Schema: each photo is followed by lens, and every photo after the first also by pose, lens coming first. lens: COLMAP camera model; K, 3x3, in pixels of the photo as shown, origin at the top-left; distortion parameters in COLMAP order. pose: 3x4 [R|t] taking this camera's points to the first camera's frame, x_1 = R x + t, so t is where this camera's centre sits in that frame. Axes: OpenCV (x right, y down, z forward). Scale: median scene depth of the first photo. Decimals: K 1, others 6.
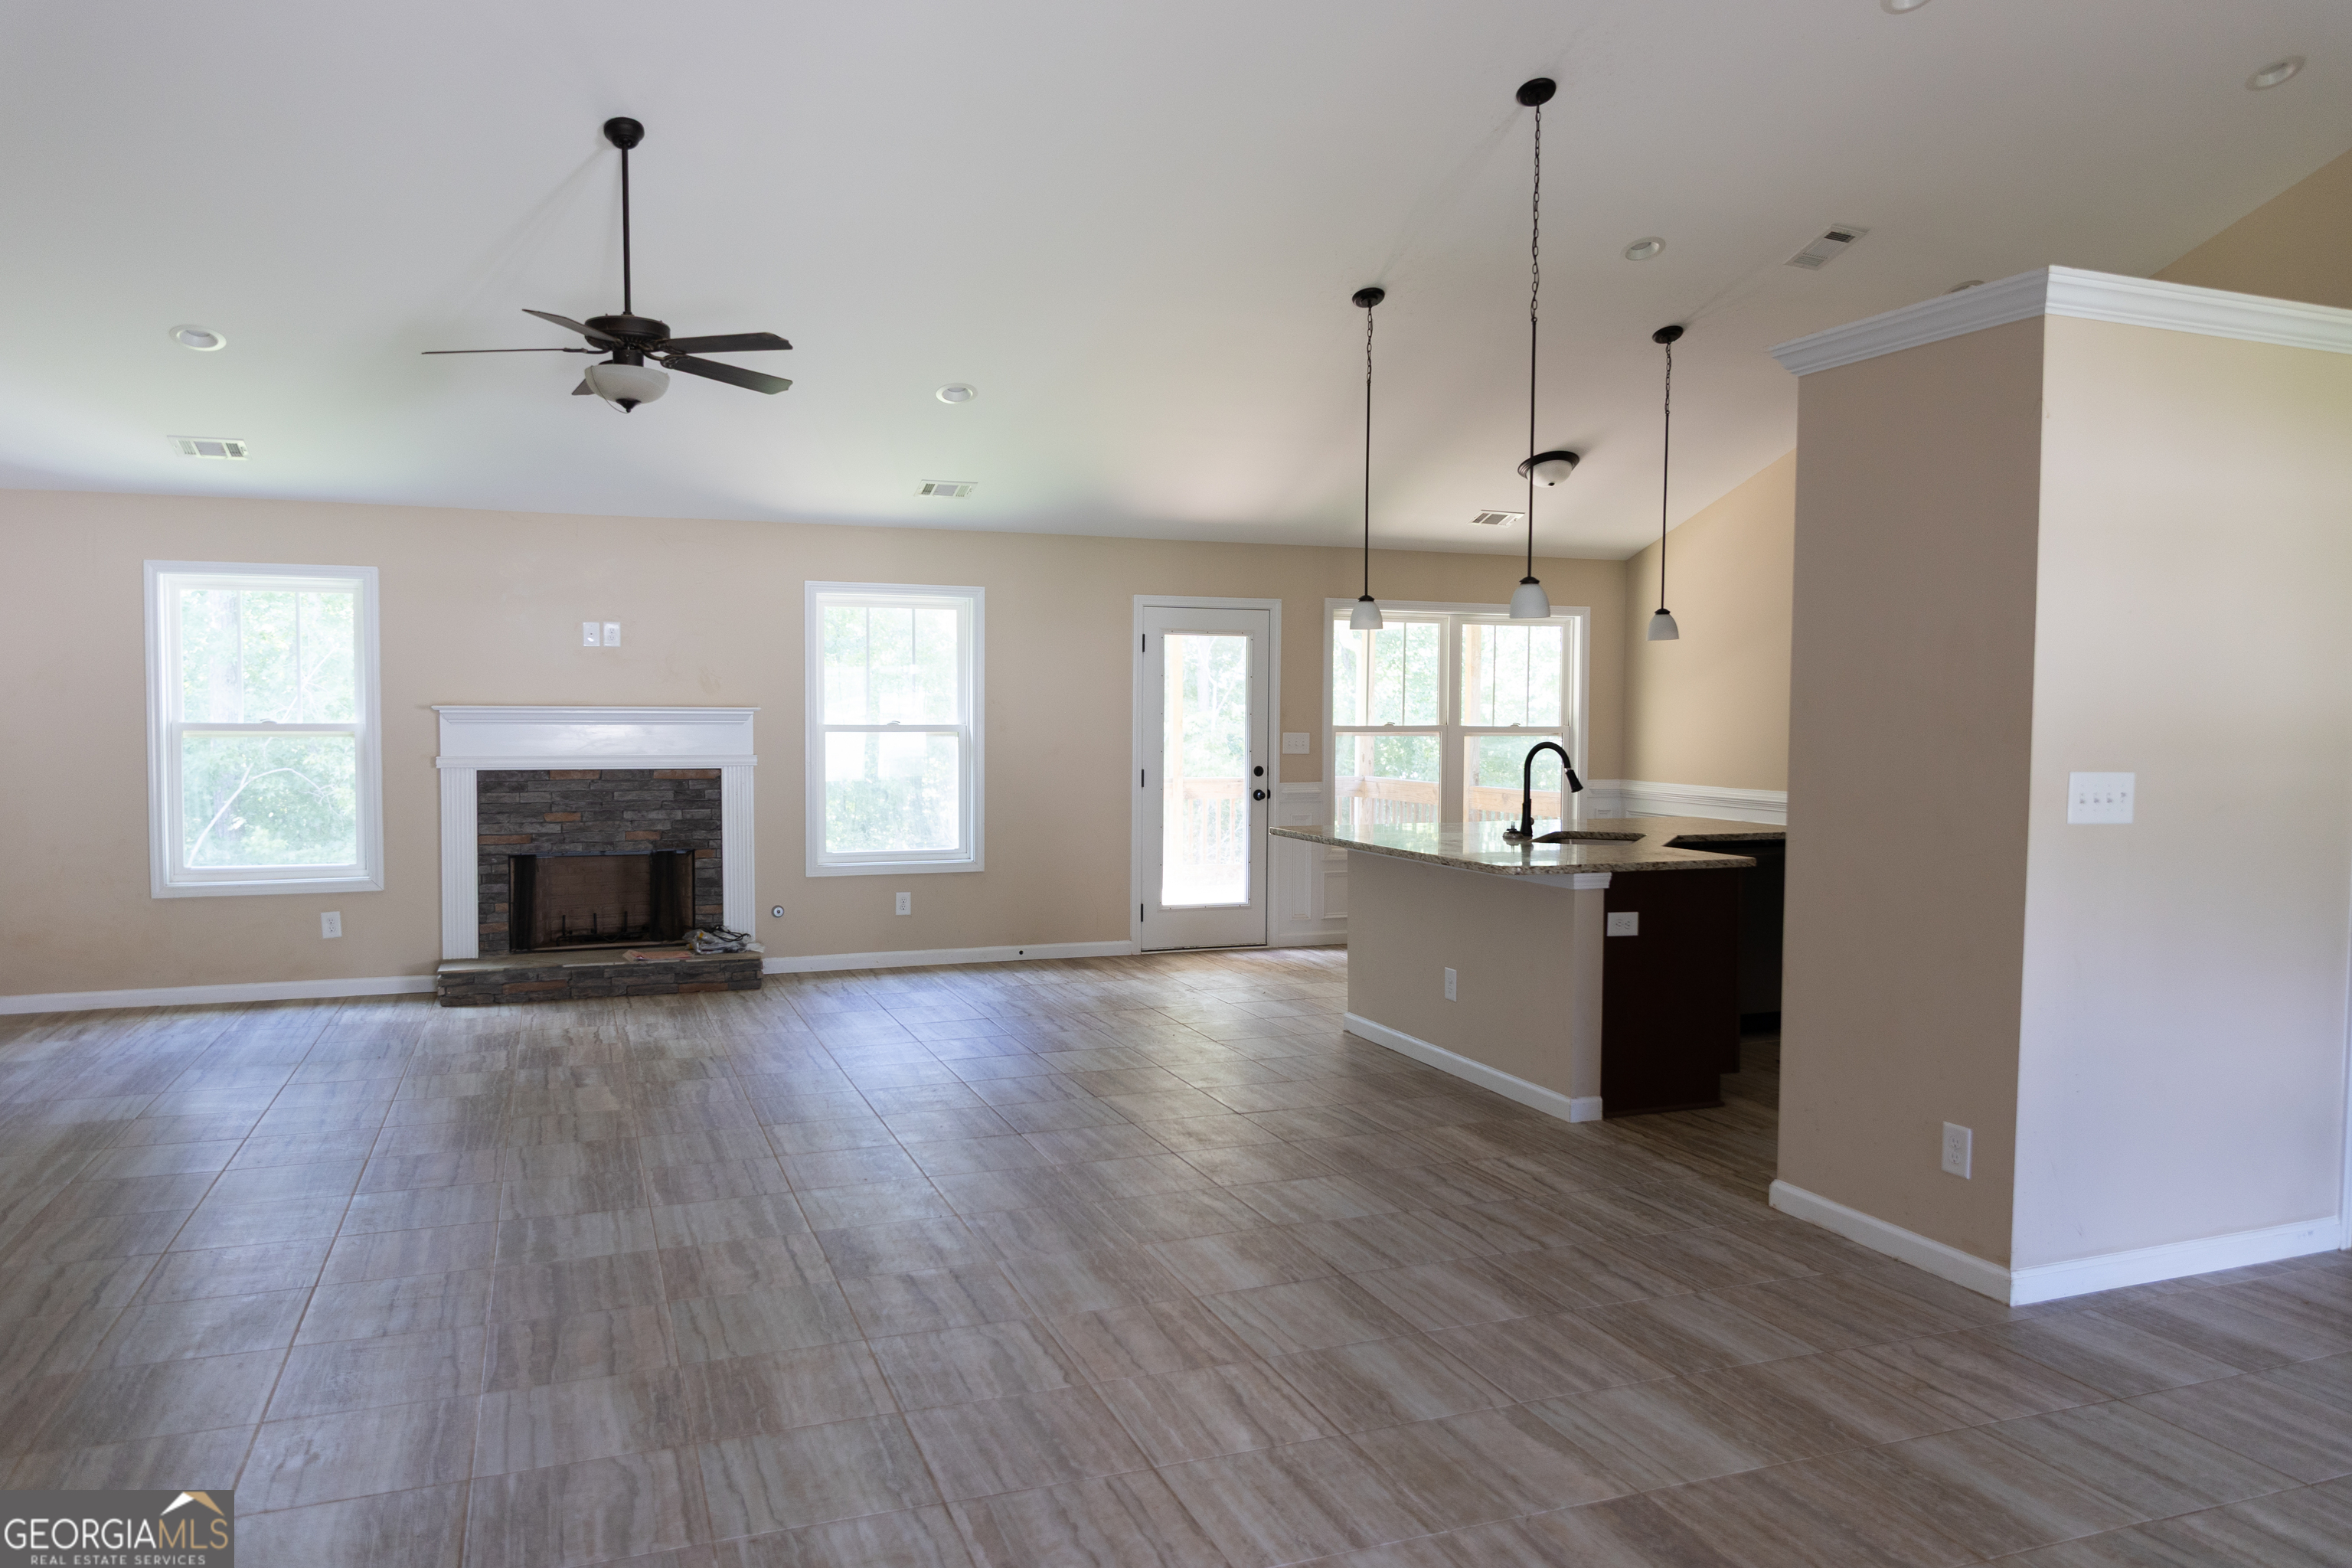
lens RADIAL K [[1595.6, 0, 1193.0], [0, 1595.6, 768.6], [0, 0, 1]] dist [0.017505, -0.018719]
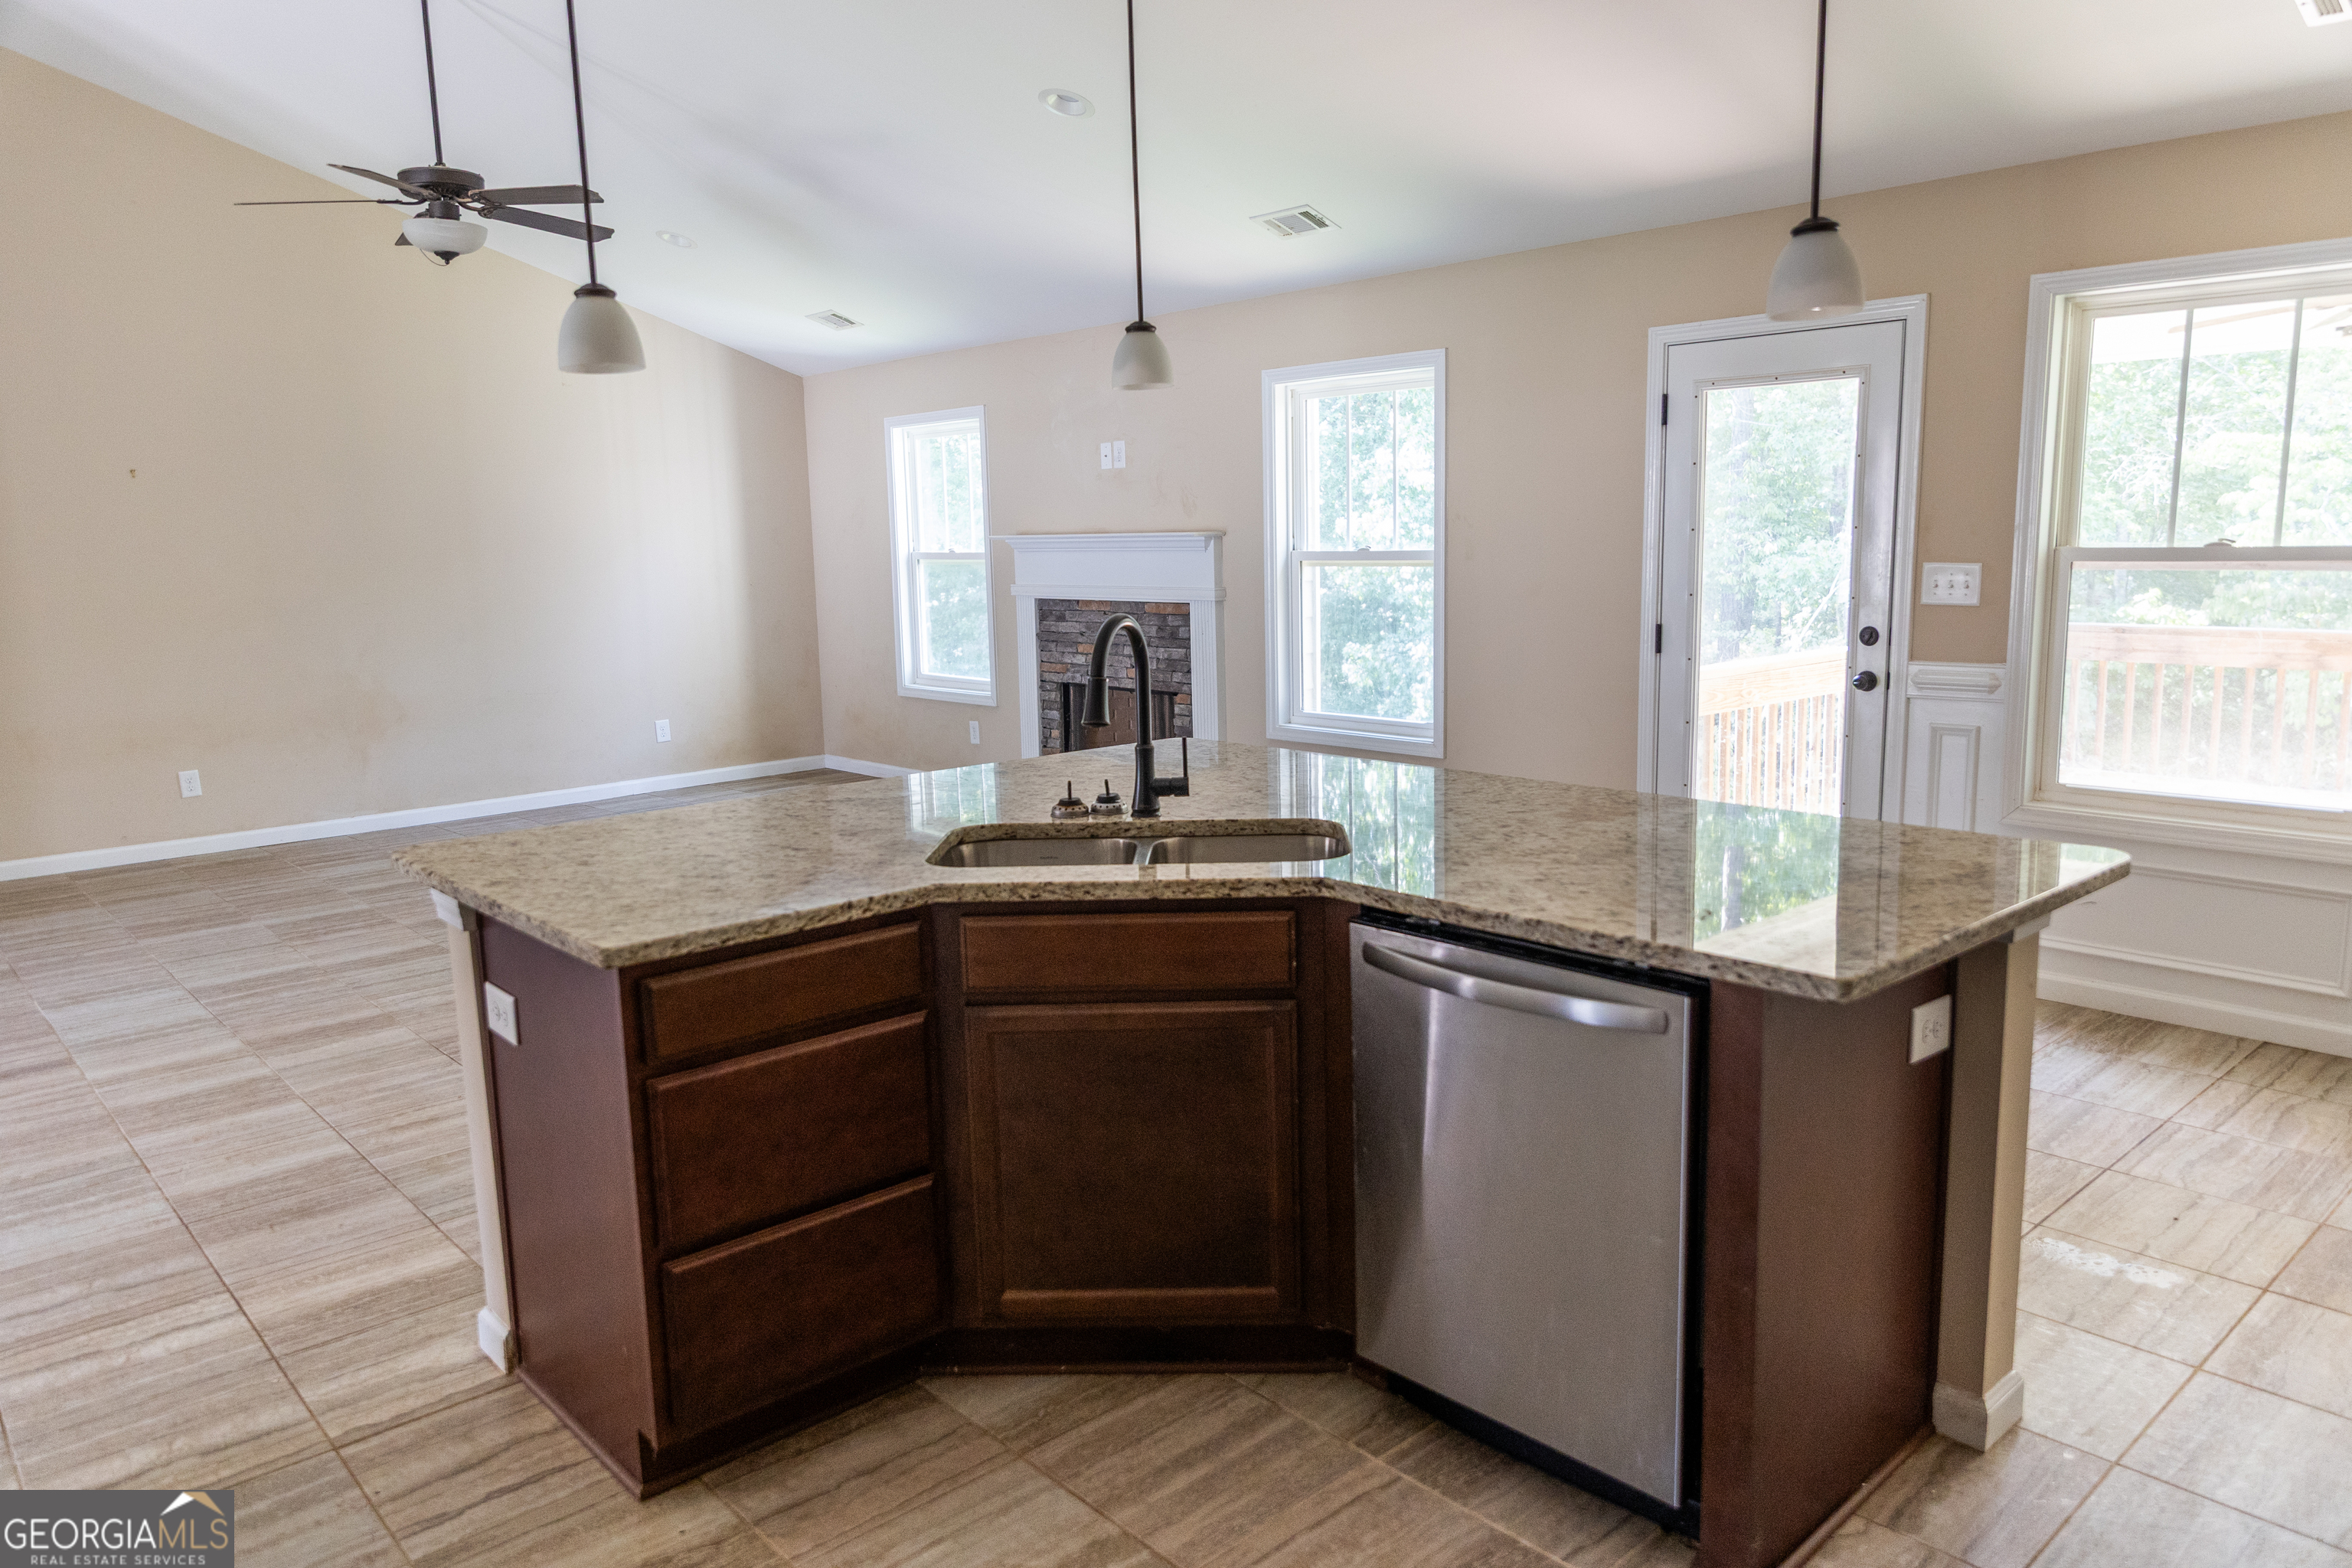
lens RADIAL K [[1595.6, 0, 1185.2], [0, 1595.6, 783.0], [0, 0, 1]] dist [0.017505, -0.018719]
pose [[0.358759, 0.135997, -0.923470, 0.546430], [-0.001647, 0.989420, 0.145070, -0.030230], [0.933429, -0.050524, 0.355188, 0.716750]]
